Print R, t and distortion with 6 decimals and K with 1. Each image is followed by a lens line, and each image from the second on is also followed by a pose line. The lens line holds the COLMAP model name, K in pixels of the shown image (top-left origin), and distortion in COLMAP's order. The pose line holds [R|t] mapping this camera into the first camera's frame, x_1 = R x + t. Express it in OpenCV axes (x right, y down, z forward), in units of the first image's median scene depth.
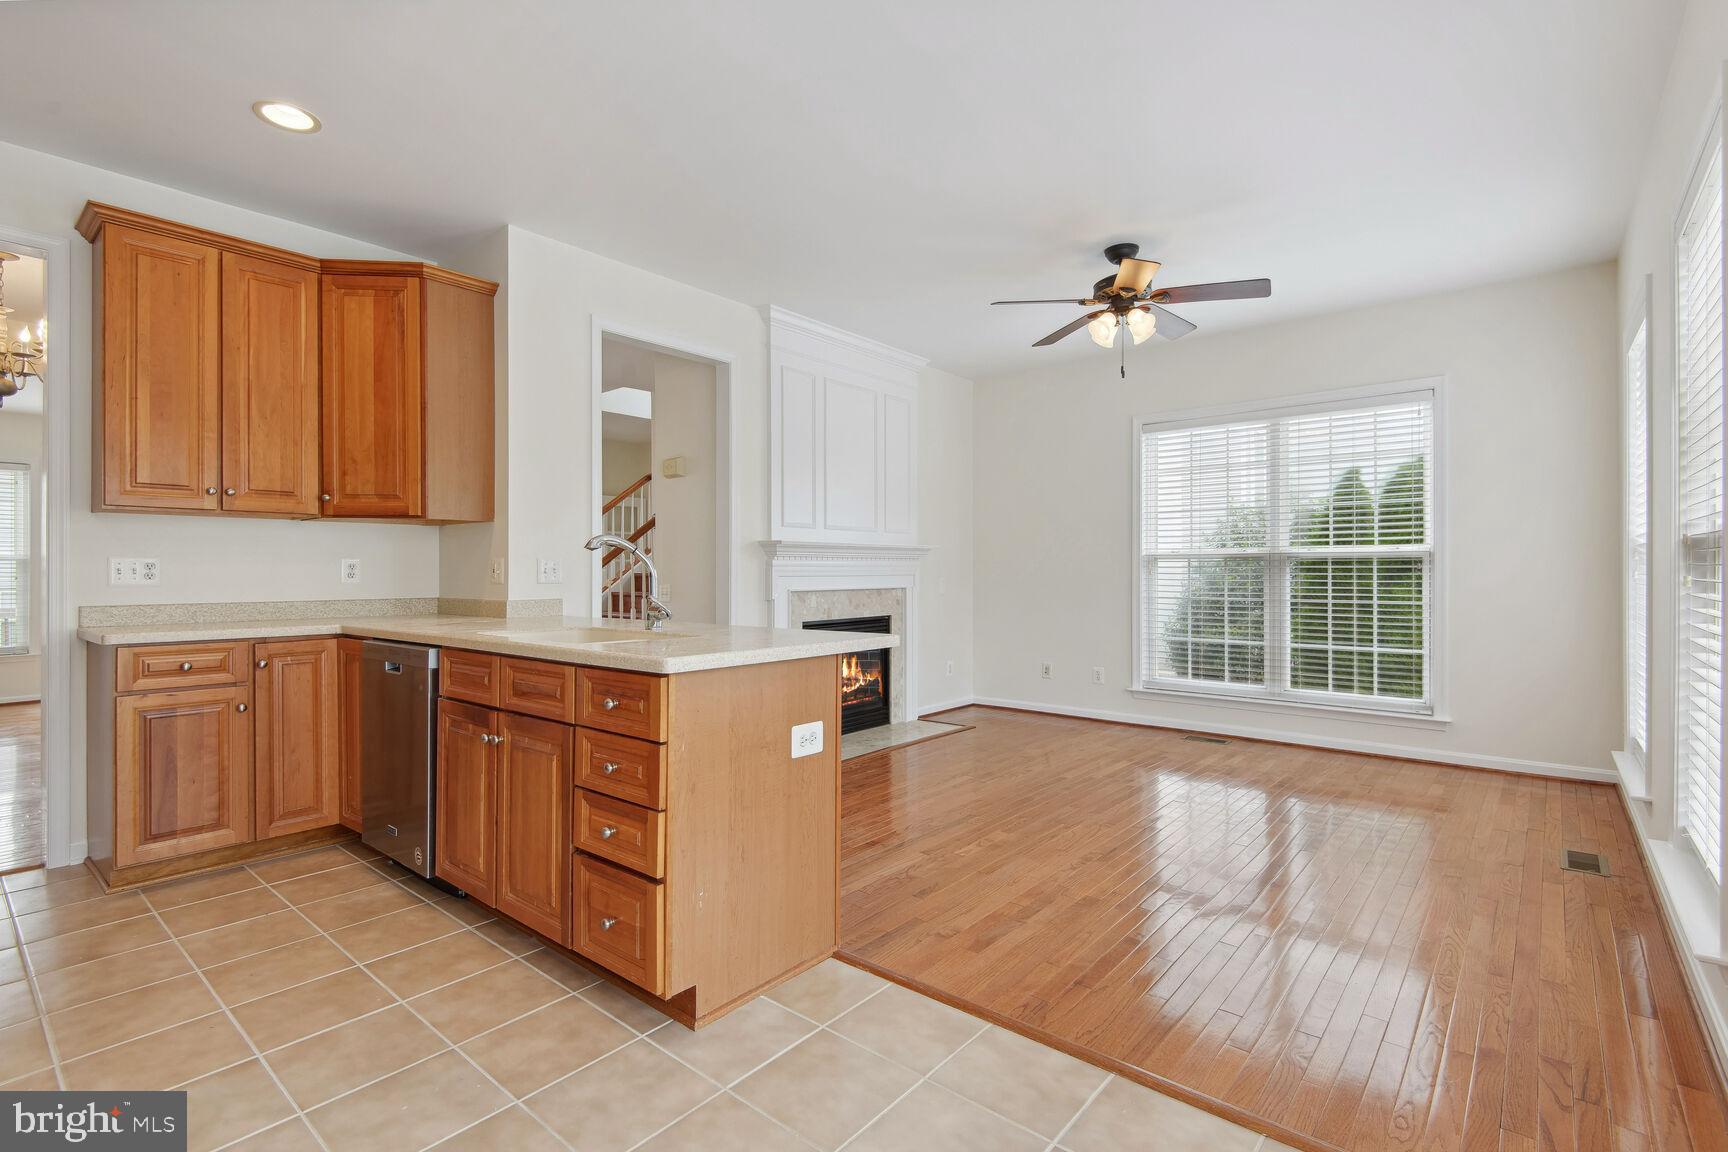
lens RADIAL K [[774.1, 0, 853.6], [0, 774.1, 563.7], [0, 0, 1]] dist [0.008695, -0.010488]
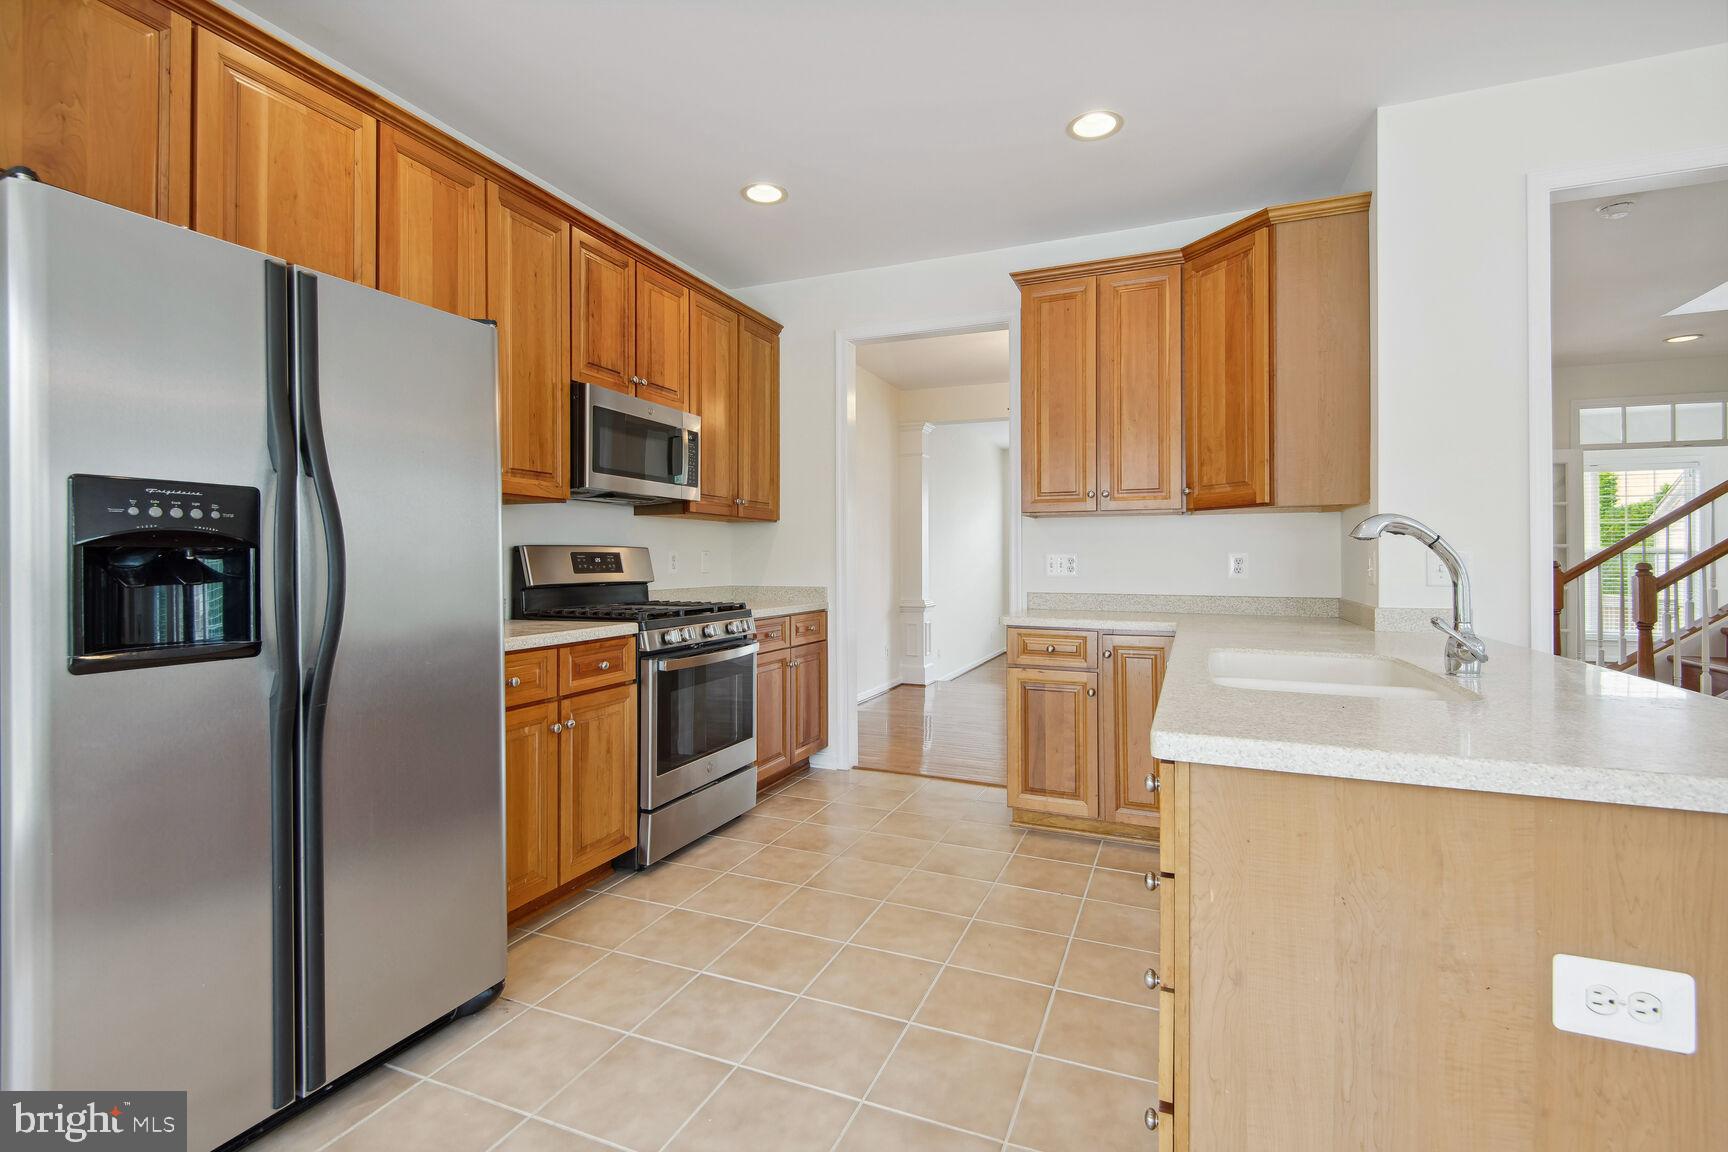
lens RADIAL K [[774.1, 0, 853.6], [0, 774.1, 563.7], [0, 0, 1]] dist [0.008695, -0.010488]
pose [[0.326314, 0.002505, -0.945258, 0.111116], [0.007910, 0.999954, 0.005380, -0.002537], [0.945228, -0.009232, 0.326279, 0.298182]]
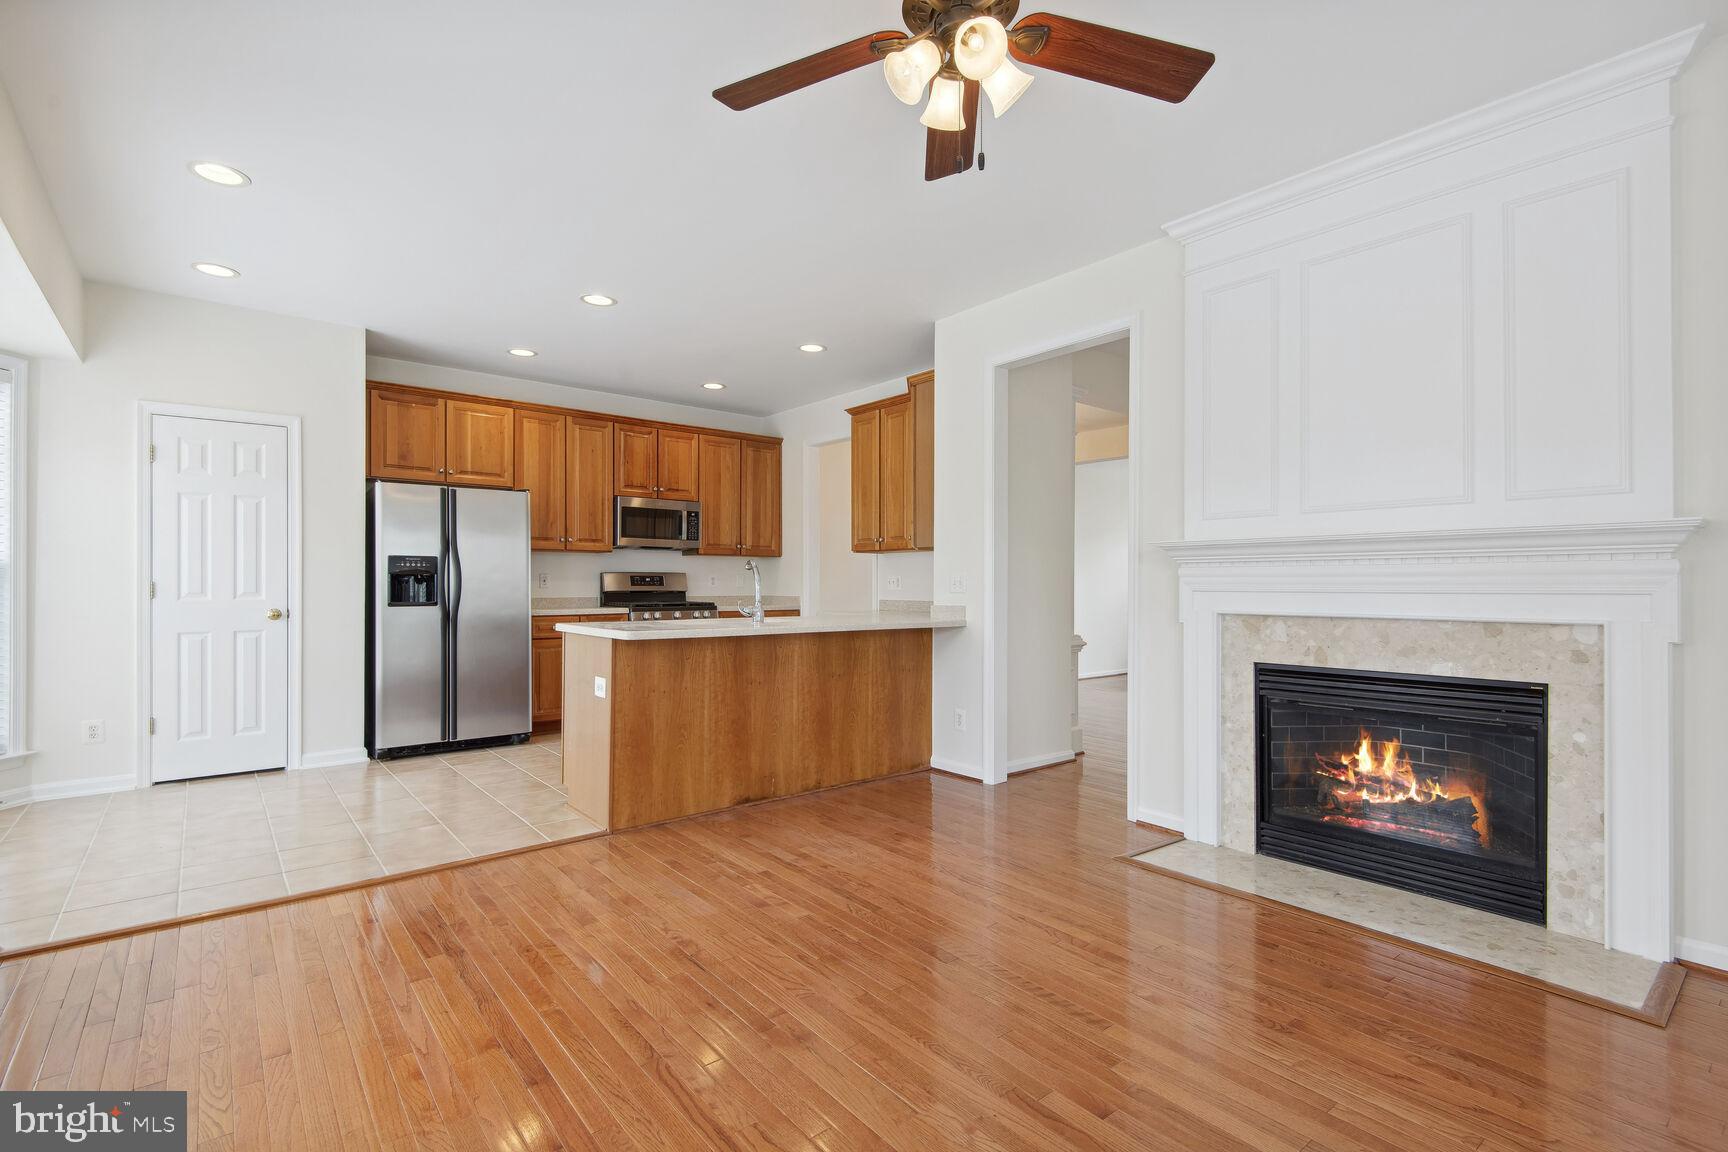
lens RADIAL K [[774.1, 0, 853.6], [0, 774.1, 563.7], [0, 0, 1]] dist [0.008695, -0.010488]
pose [[-0.154621, -0.027937, -0.987579, 0.990449], [0.004636, 0.999569, -0.029002, 0.016456], [0.987963, -0.009063, -0.154425, 1.203257]]
